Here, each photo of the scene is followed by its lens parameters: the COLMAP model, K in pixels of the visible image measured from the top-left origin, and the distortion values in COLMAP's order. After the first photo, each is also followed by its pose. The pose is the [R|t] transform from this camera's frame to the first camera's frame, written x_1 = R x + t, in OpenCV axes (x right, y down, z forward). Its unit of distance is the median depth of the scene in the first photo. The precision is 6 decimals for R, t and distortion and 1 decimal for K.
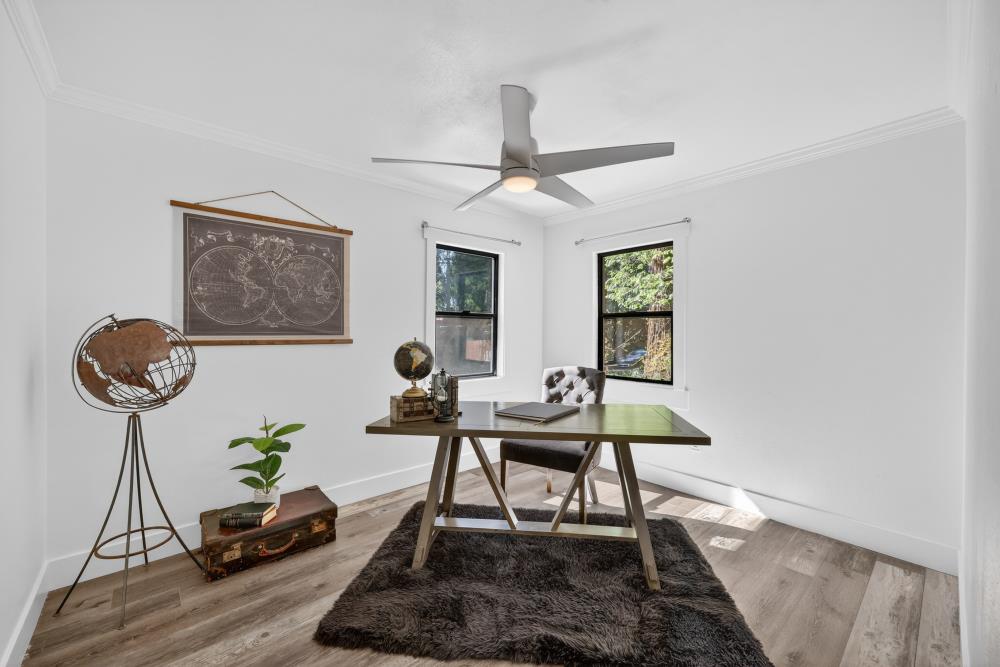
lens RADIAL K [[403.6, 0, 500.6], [0, 403.6, 331.4], [0, 0, 1]] dist [-0.001325, -0.000090]
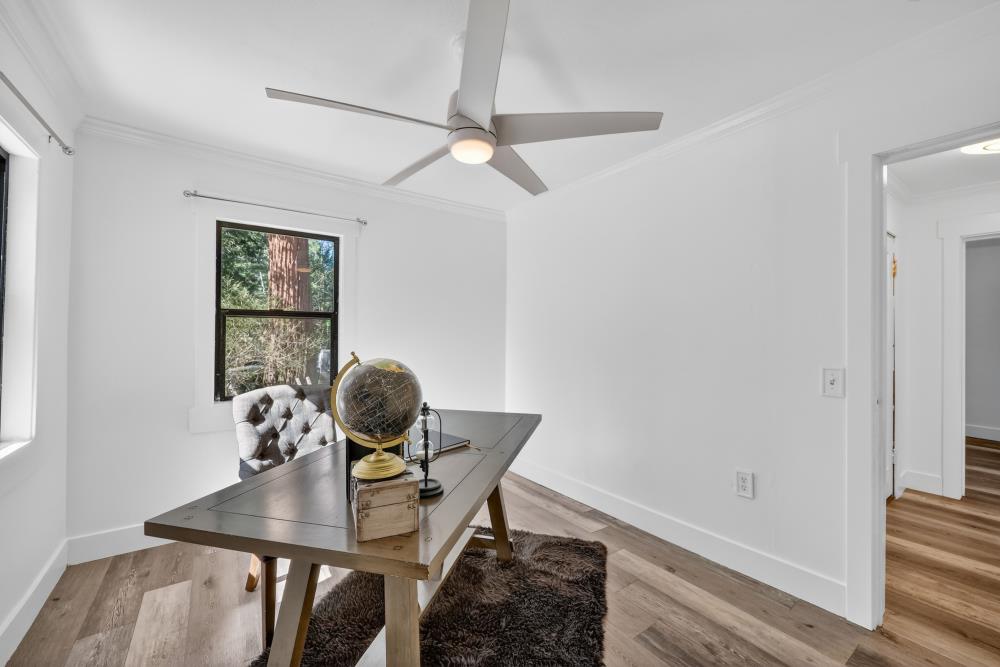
lens RADIAL K [[403.6, 0, 500.6], [0, 403.6, 331.4], [0, 0, 1]] dist [-0.001325, -0.000090]
pose [[0.103621, 0.002924, 0.994613, -0.479683], [-0.006669, 0.999975, -0.002245, -0.007741], [-0.994595, -0.006400, 0.103638, 0.563918]]
